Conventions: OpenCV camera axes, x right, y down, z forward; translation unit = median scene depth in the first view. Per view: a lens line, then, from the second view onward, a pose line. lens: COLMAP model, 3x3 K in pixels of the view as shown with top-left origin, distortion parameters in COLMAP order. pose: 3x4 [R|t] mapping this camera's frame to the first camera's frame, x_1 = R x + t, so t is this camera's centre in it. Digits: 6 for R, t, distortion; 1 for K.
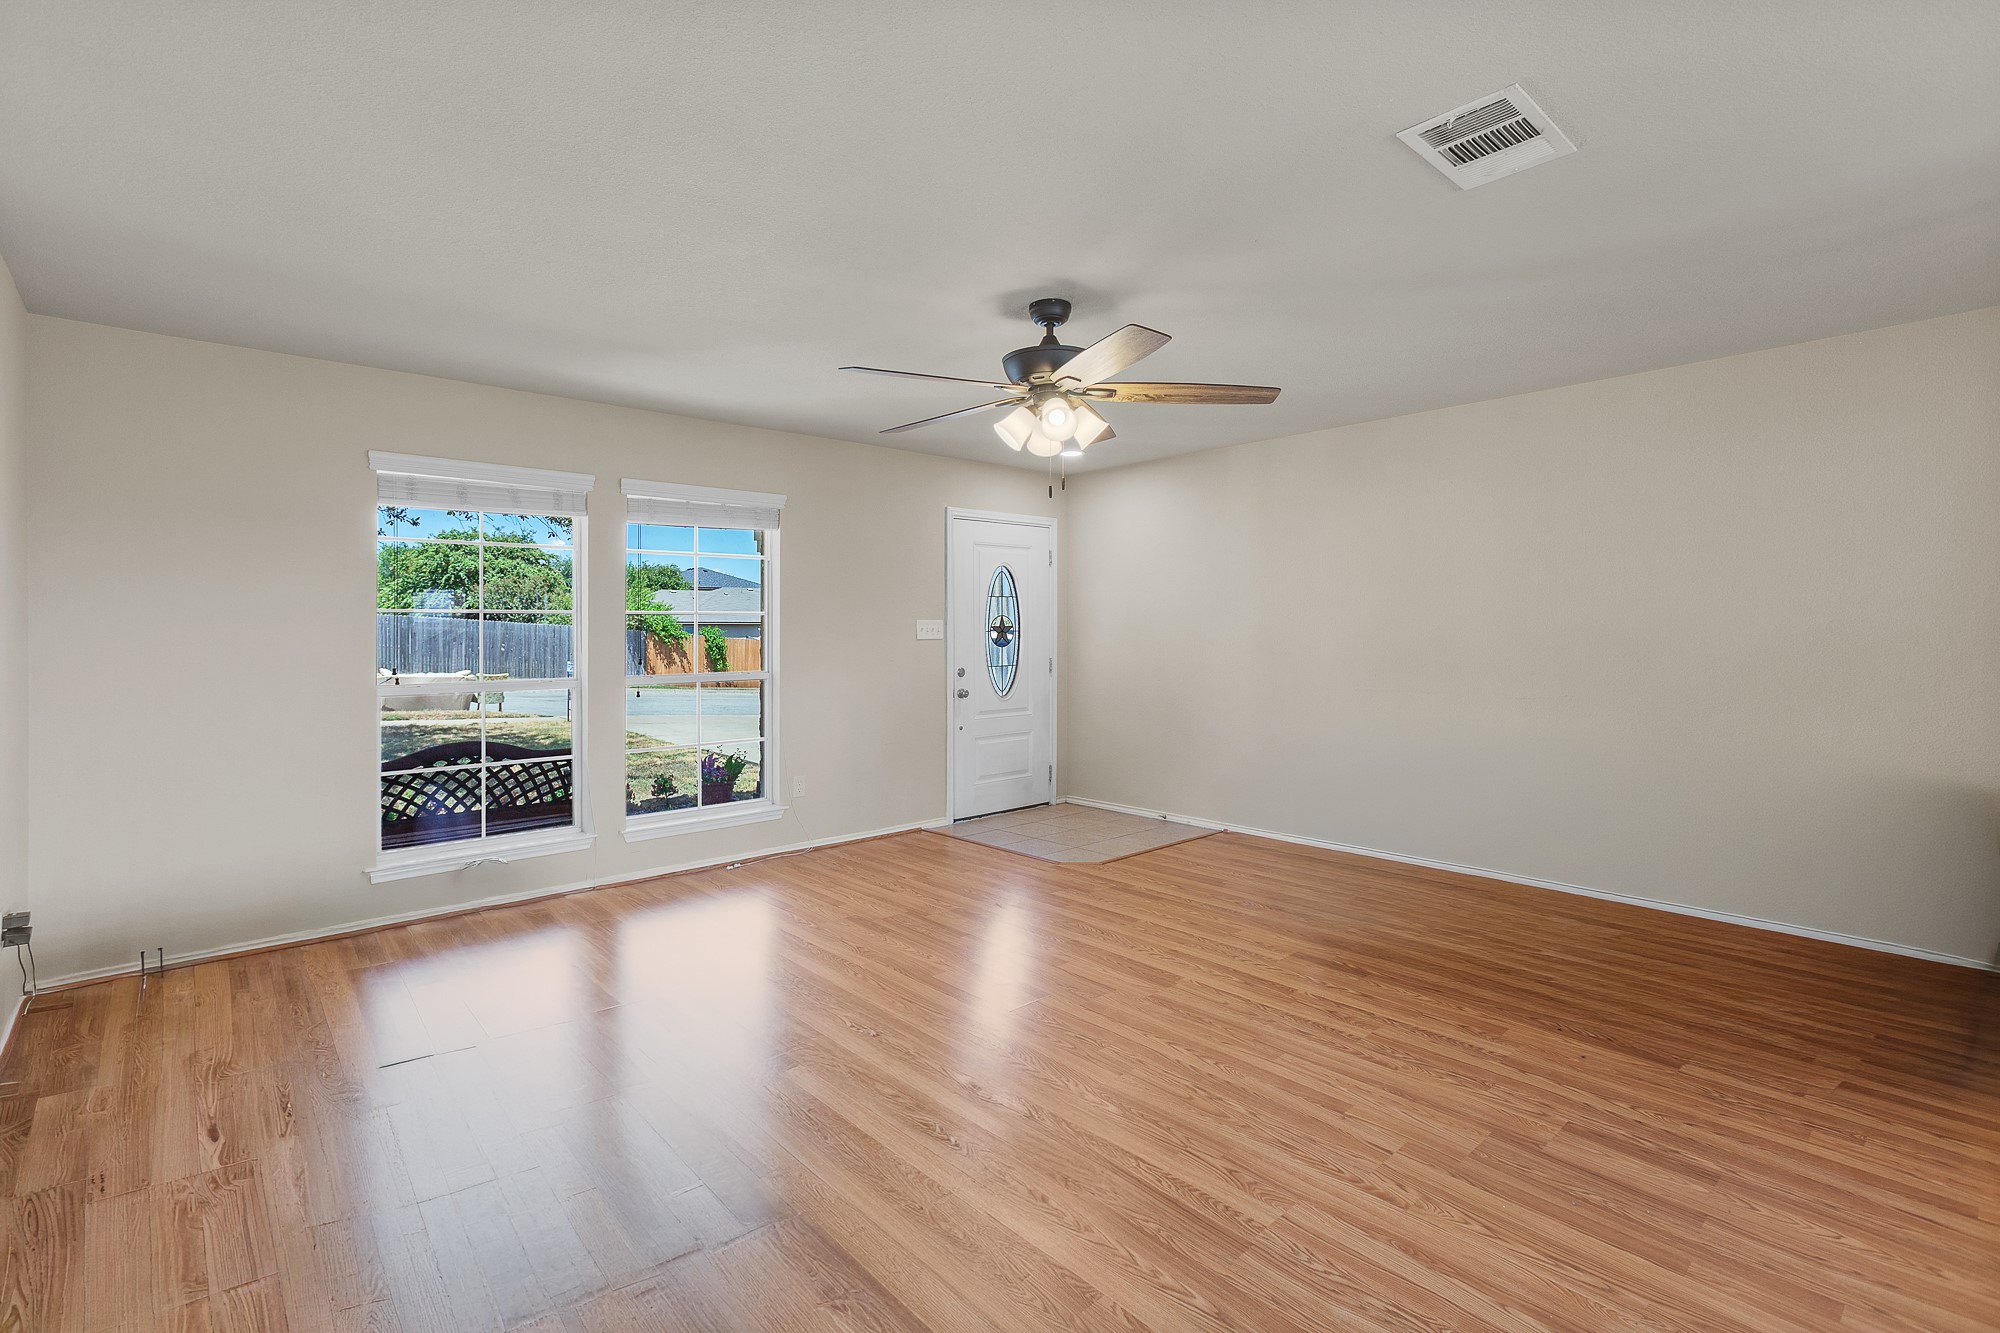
lens RADIAL K [[917.5, 0, 986.7], [0, 917.5, 639.8], [0, 0, 1]] dist [-0.019492, 0.008901]
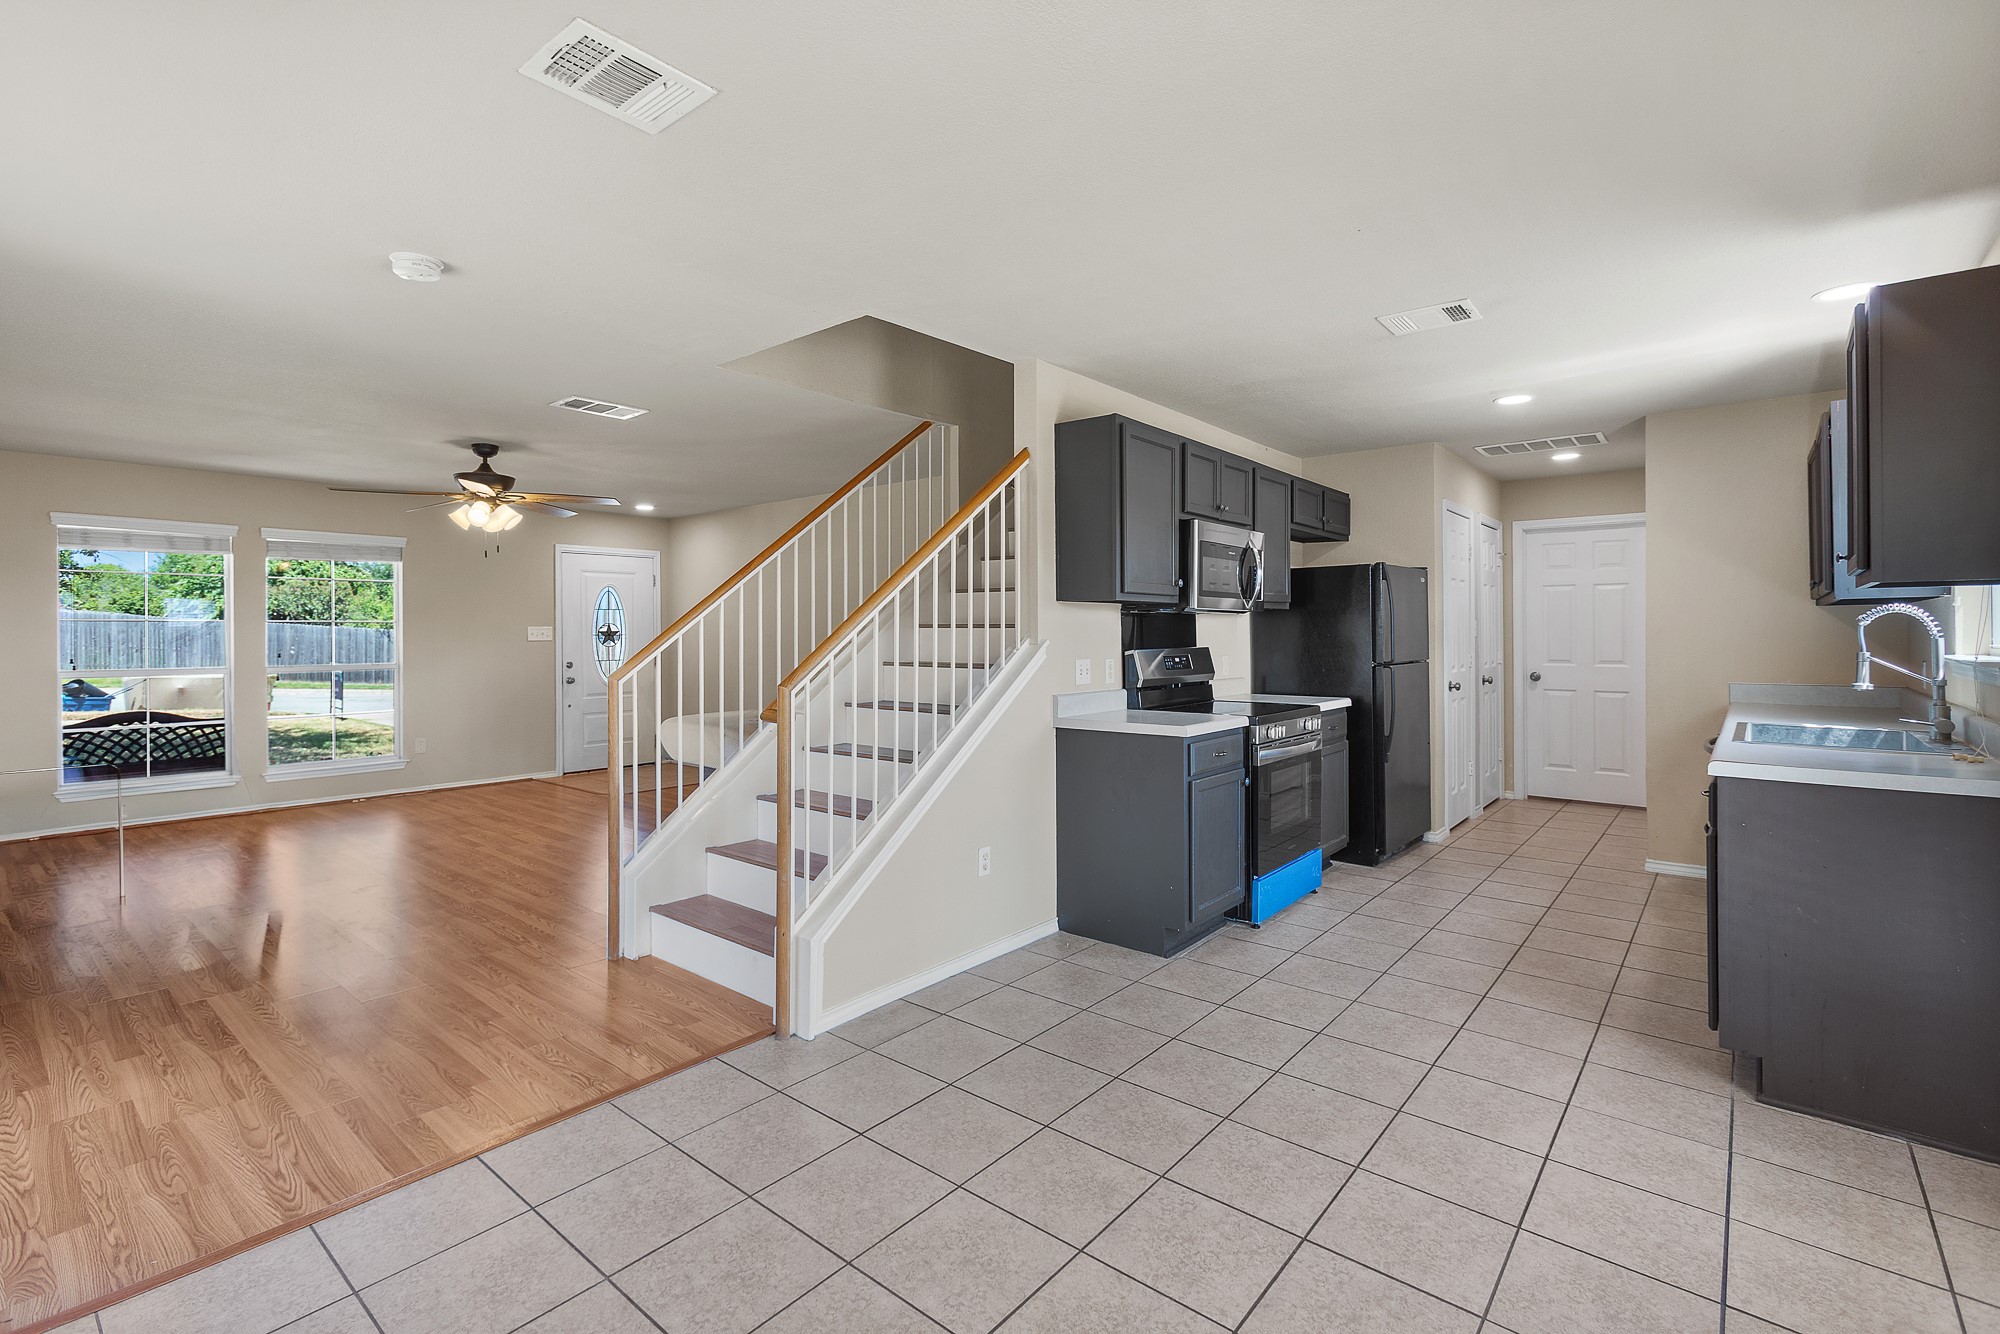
lens RADIAL K [[917.5, 0, 994.3], [0, 917.5, 635.8], [0, 0, 1]] dist [-0.019492, 0.008901]
pose [[0.989452, 0.002678, 0.144834, 0.506827], [-0.001228, 0.999948, -0.010099, 0.006502], [-0.144853, 0.009815, 0.989404, -0.552206]]
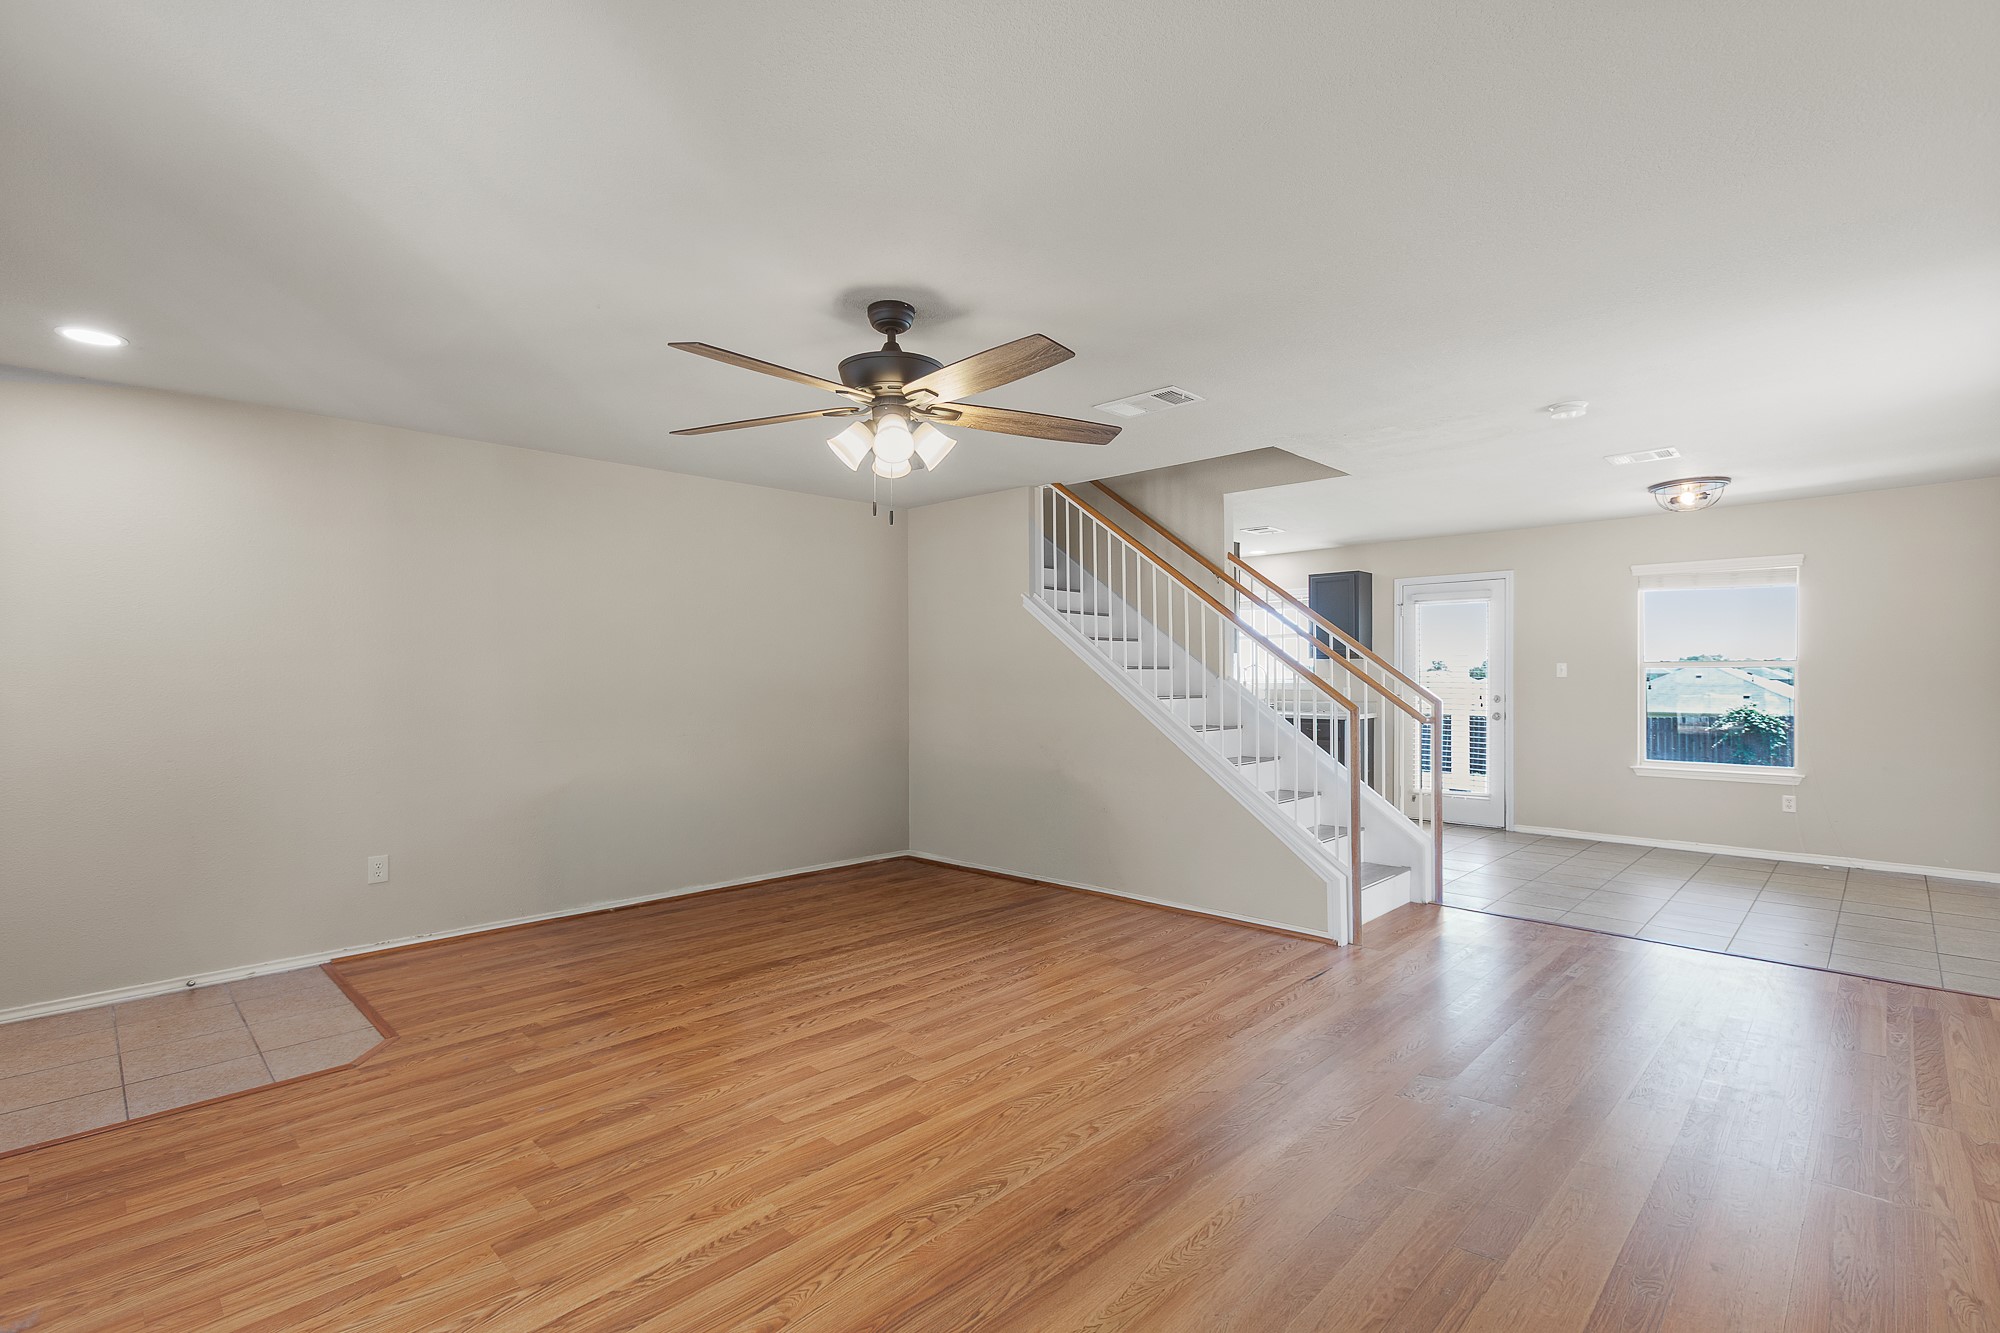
lens RADIAL K [[917.5, 0, 986.5], [0, 917.5, 665.1], [0, 0, 1]] dist [-0.019492, 0.008901]
pose [[-0.075000, 0.018313, 0.997015, -0.927813], [0.013913, 0.999753, -0.017317, 0.002784], [-0.997086, 0.012573, -0.075236, 1.088952]]
